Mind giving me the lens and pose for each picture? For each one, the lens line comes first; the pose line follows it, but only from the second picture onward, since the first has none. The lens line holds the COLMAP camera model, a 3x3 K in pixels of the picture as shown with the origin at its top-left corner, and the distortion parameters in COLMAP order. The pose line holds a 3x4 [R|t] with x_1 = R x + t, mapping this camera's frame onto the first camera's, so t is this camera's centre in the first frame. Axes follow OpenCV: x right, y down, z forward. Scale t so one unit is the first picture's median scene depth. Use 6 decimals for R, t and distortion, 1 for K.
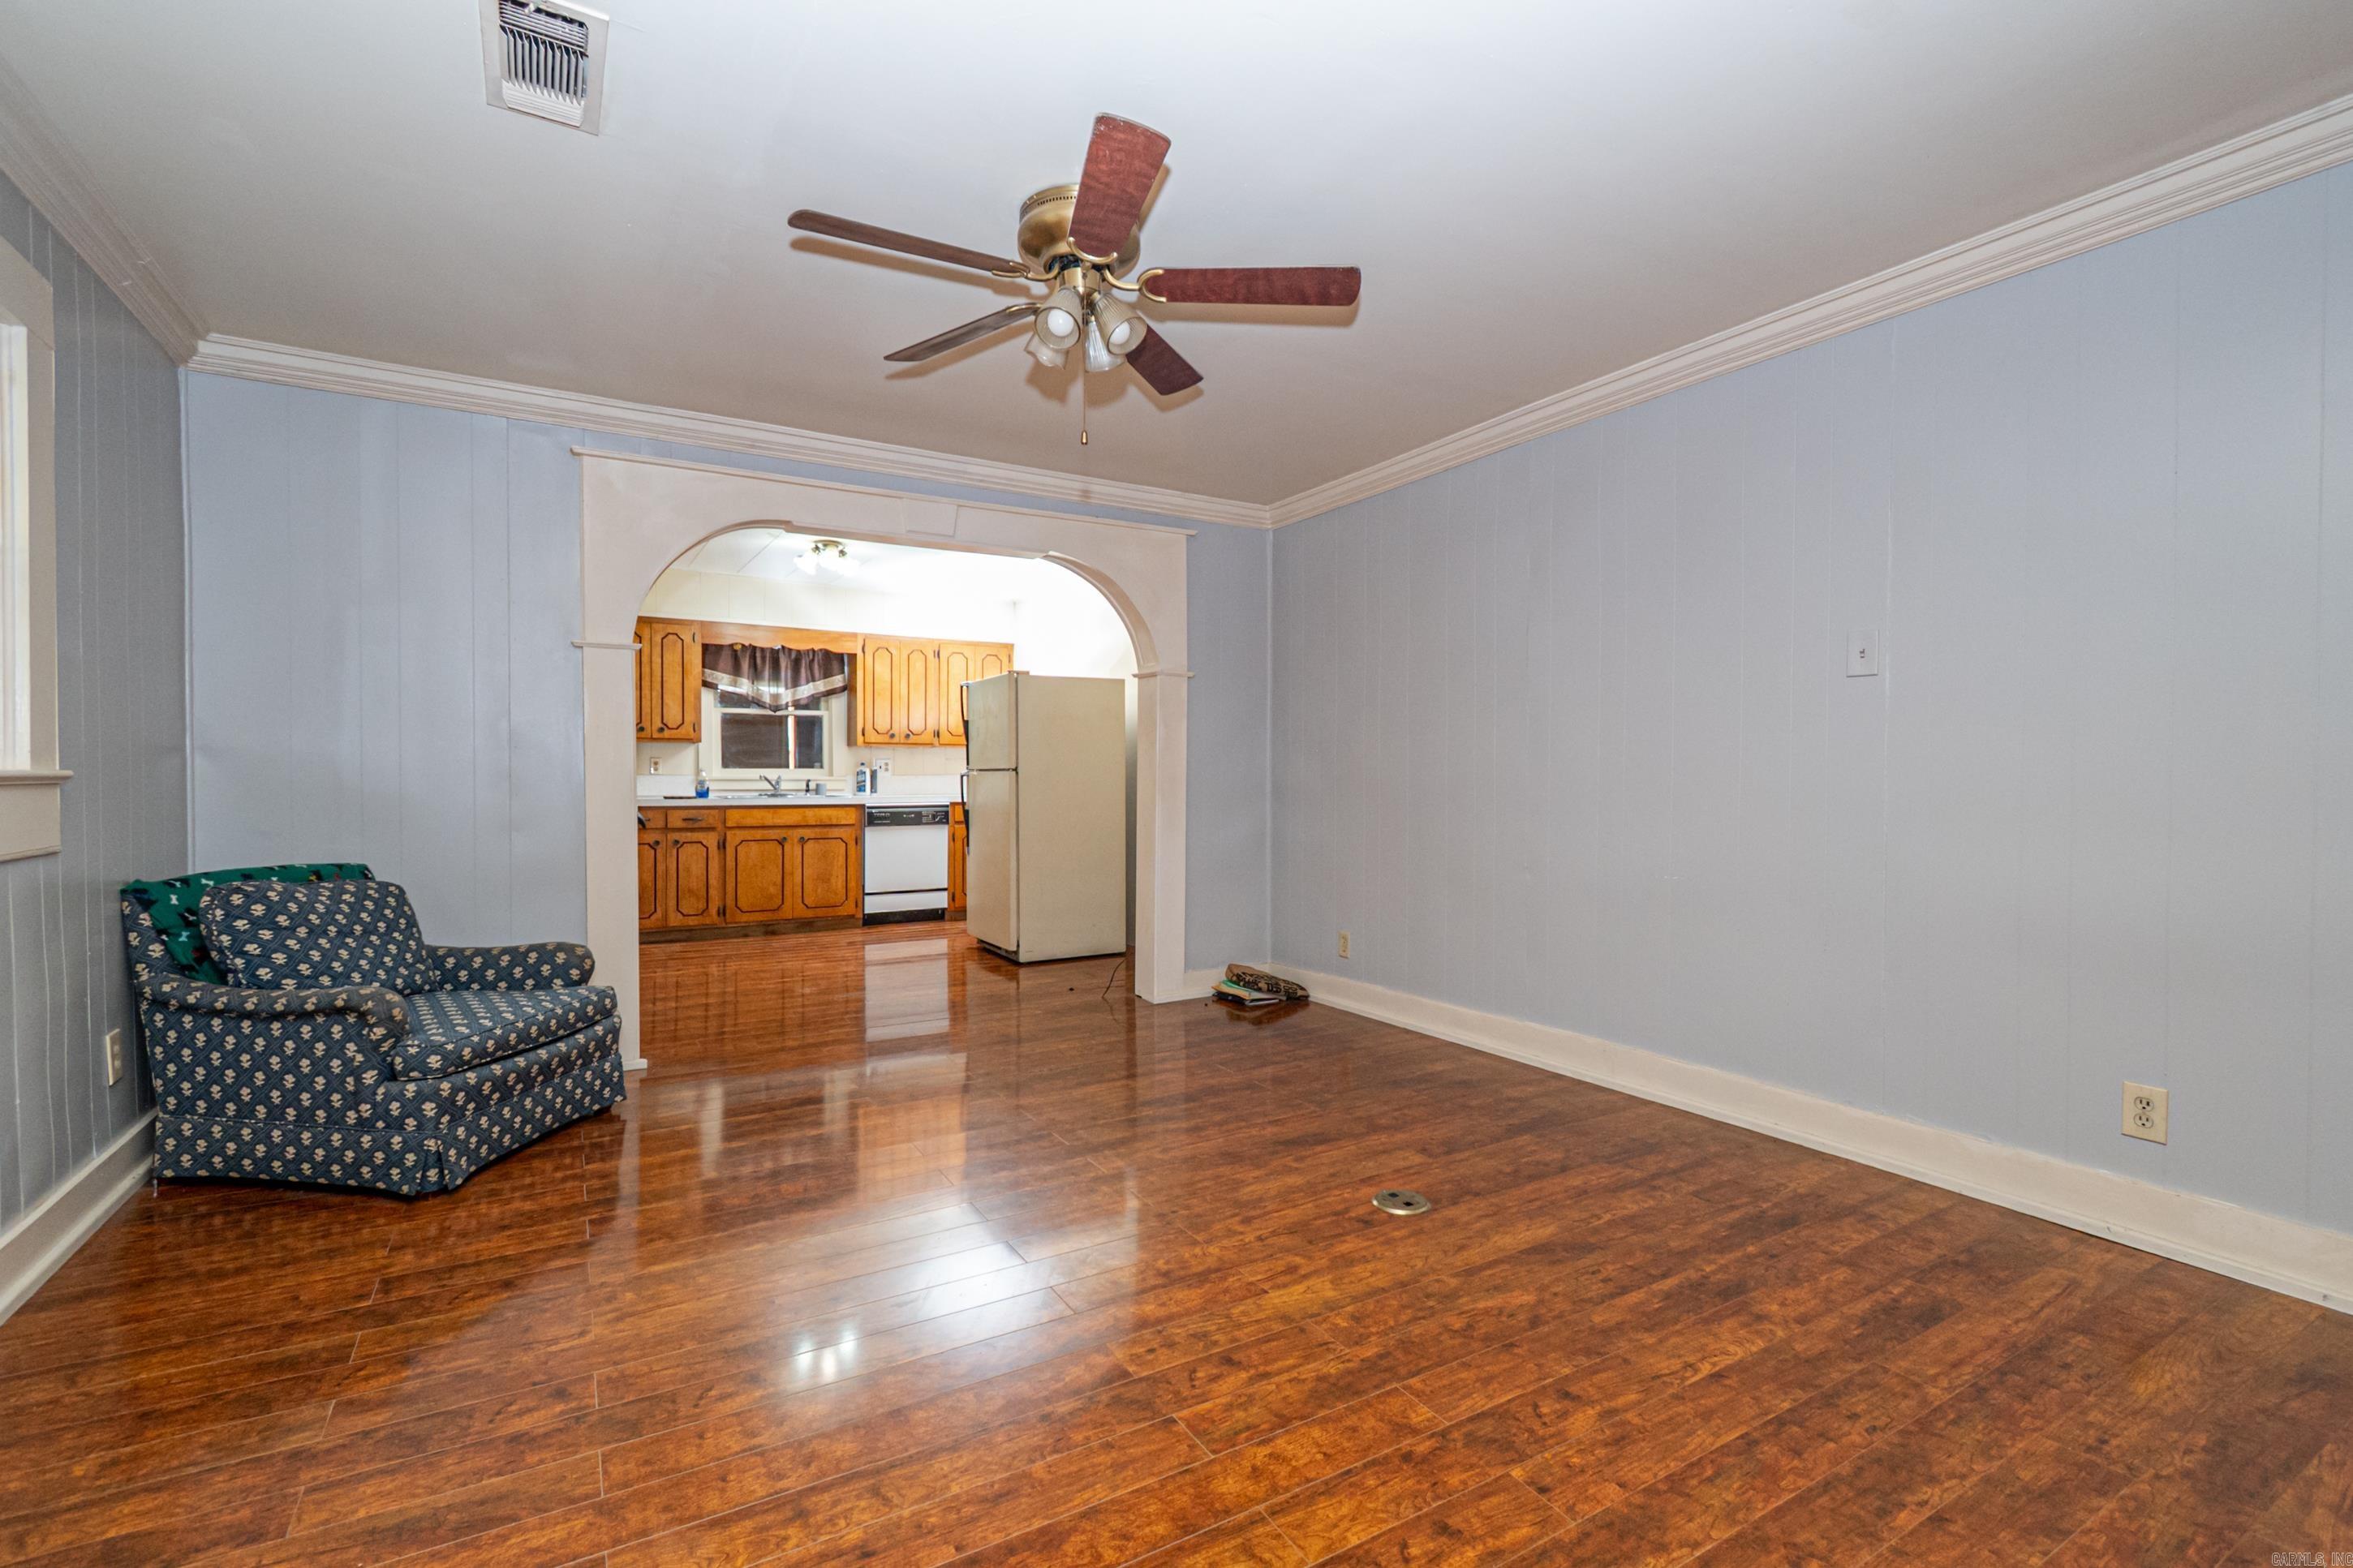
lens RADIAL K [[1045.6, 0, 1188.6], [0, 1045.6, 783.8], [0, 0, 1]] dist [-0.003624, -0.000783]
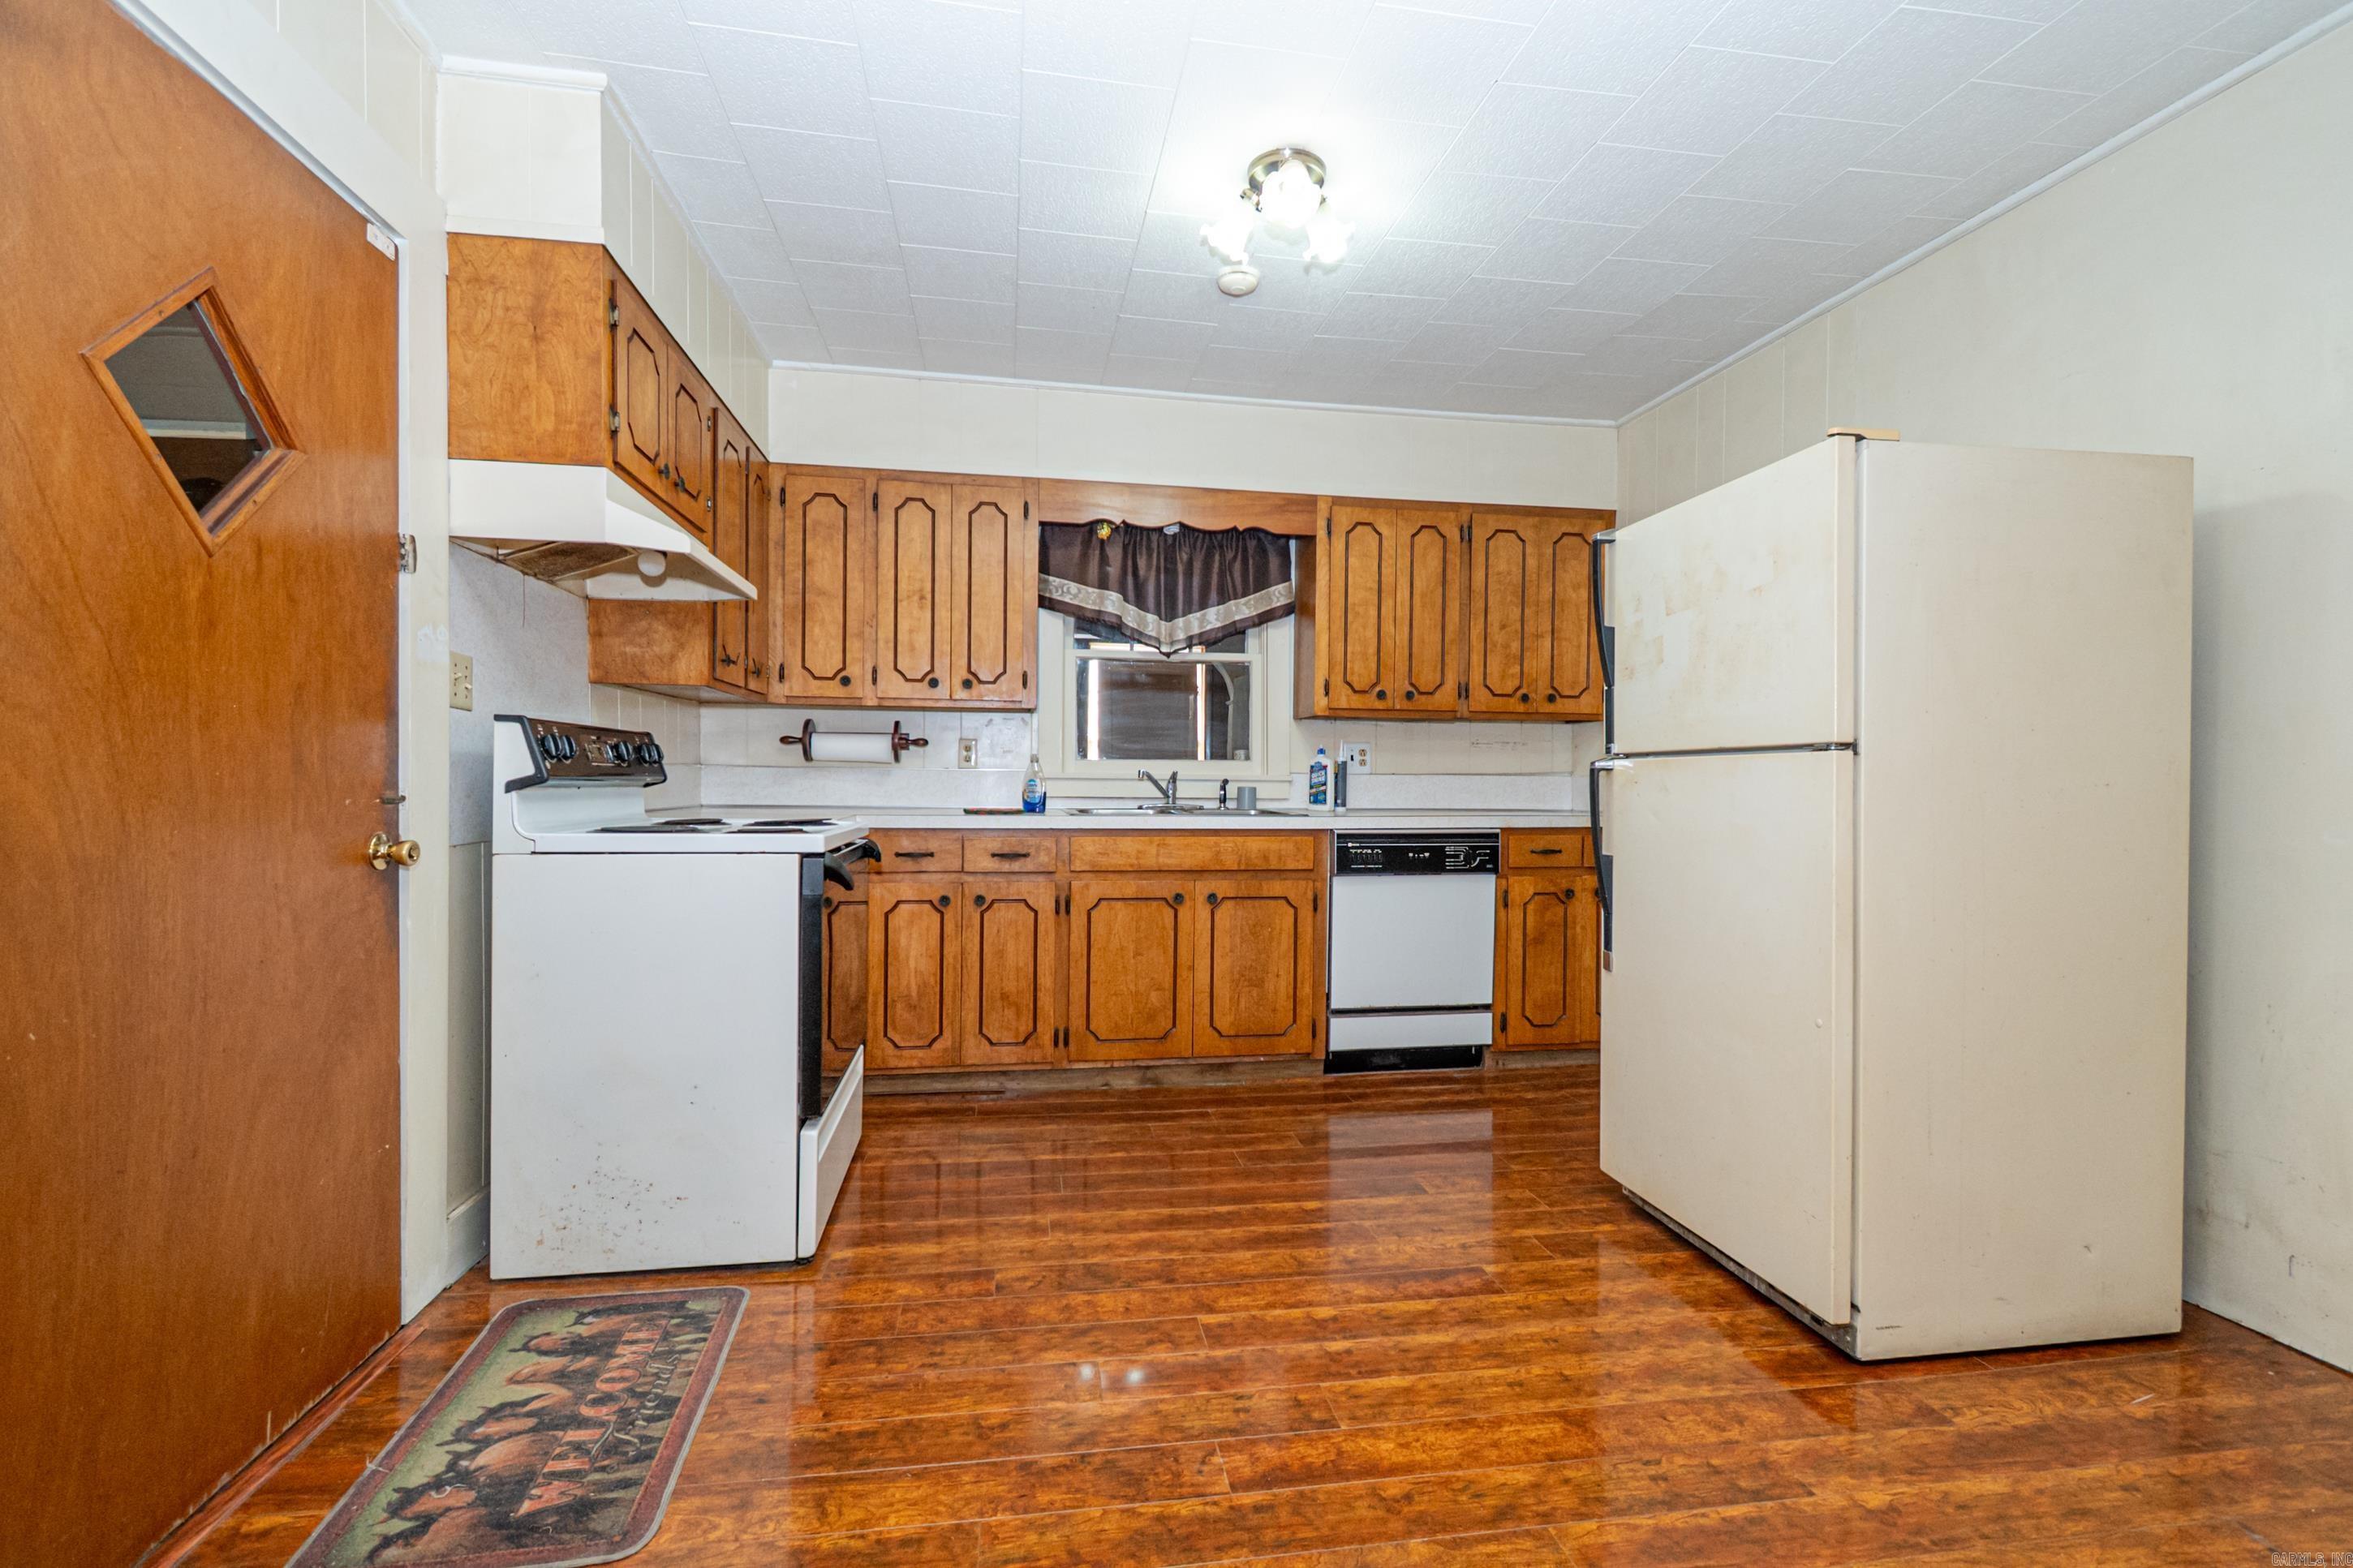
lens RADIAL K [[1045.6, 0, 1178.8], [0, 1045.6, 786.4], [0, 0, 1]] dist [-0.003624, -0.000783]
pose [[0.923531, 0.007025, -0.383460, -0.187907], [-0.009377, 0.999947, -0.004264, 0.001766], [0.383410, 0.007533, 0.923548, 0.517973]]
